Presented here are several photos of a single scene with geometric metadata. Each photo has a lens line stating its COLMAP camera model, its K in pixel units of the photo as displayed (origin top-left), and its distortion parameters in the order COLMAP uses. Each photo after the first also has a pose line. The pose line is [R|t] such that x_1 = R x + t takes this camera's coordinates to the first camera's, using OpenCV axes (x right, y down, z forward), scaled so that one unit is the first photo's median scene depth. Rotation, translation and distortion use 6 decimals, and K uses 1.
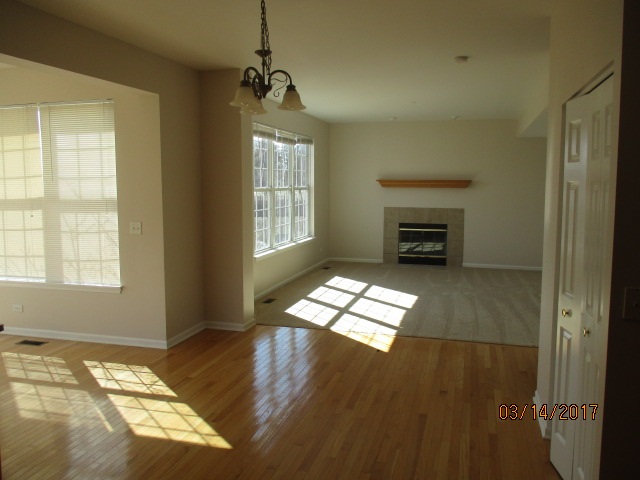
lens RADIAL K [[544.7, 0, 320.7], [0, 544.7, 228.9], [0, 0, 1]] dist [-0.001763, 0.004828]
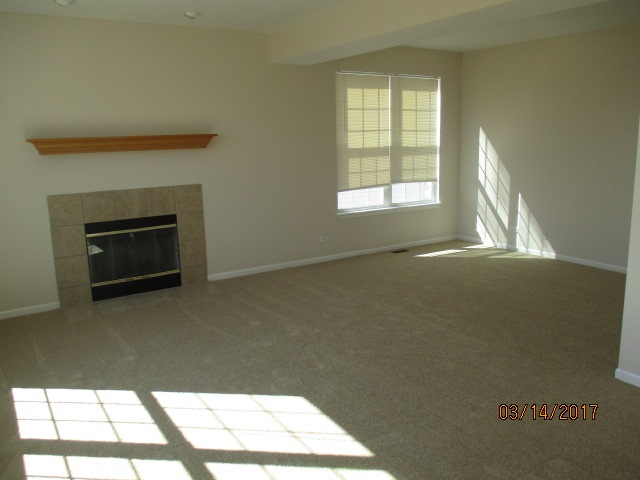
lens RADIAL K [[544.7, 0, 320.7], [0, 544.7, 228.9], [0, 0, 1]] dist [-0.001763, 0.004828]
pose [[0.663835, -0.156054, 0.731416, -0.085899], [0.101932, 0.987741, 0.118229, -0.046363], [-0.740900, -0.003930, 0.671604, 0.525028]]
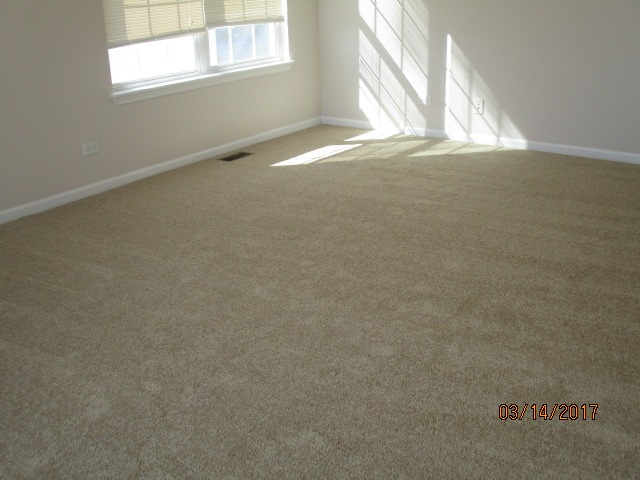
lens RADIAL K [[743.7, 0, 333.3], [0, 743.7, 238.9], [0, 0, 1]] dist [-0.025854, -0.018813]
pose [[0.326609, -0.354474, 0.876171, 0.045282], [0.118038, 0.935048, 0.334293, -0.034958], [-0.937760, -0.005762, 0.347236, 0.683638]]
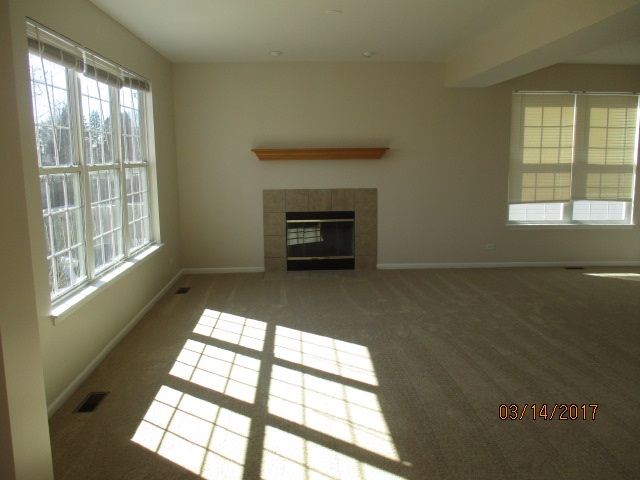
lens RADIAL K [[544.7, 0, 320.7], [0, 544.7, 228.9], [0, 0, 1]] dist [-0.001763, 0.004828]
pose [[0.947881, -0.060347, 0.312858, -0.032052], [0.045282, 0.997448, 0.055204, -0.027486], [-0.315391, -0.038160, 0.948194, 0.354172]]
